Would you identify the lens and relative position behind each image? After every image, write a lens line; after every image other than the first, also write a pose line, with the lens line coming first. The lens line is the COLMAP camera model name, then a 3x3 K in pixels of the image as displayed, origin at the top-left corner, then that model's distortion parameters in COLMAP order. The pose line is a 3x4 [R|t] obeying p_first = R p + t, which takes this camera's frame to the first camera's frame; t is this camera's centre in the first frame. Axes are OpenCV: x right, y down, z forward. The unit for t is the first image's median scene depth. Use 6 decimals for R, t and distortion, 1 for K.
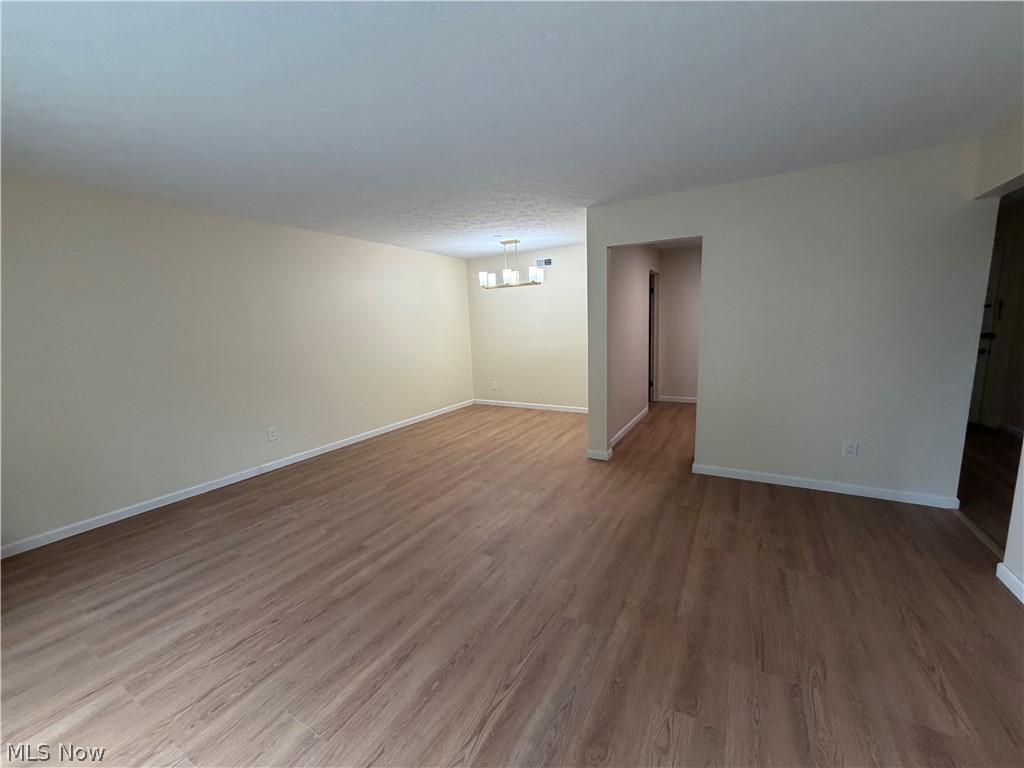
lens RADIAL K [[408.7, 0, 510.9], [0, 408.7, 380.4], [0, 0, 1]] dist [0.000629, 0.000112]
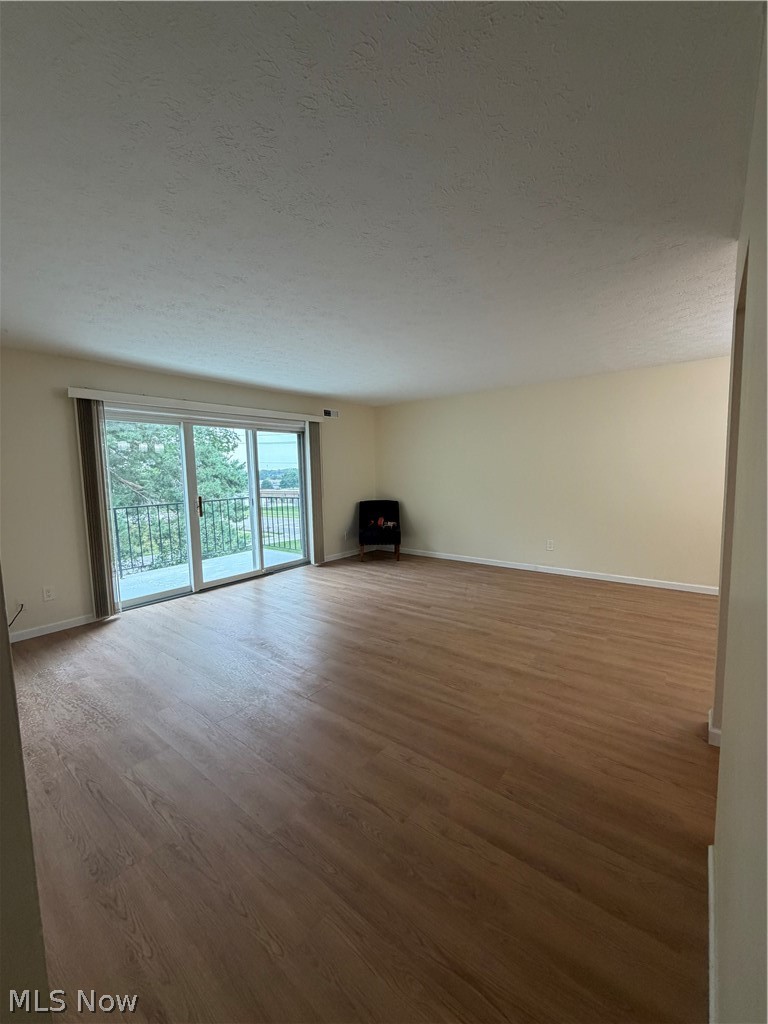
lens RADIAL K [[408.7, 0, 385.2], [0, 408.7, 512.8], [0, 0, 1]] dist [0.000629, 0.000112]
pose [[-0.143932, 0.138005, -0.979917, 0.994930], [-0.117074, 0.980899, 0.155339, -0.146307], [0.982638, 0.137082, -0.125026, 0.859519]]
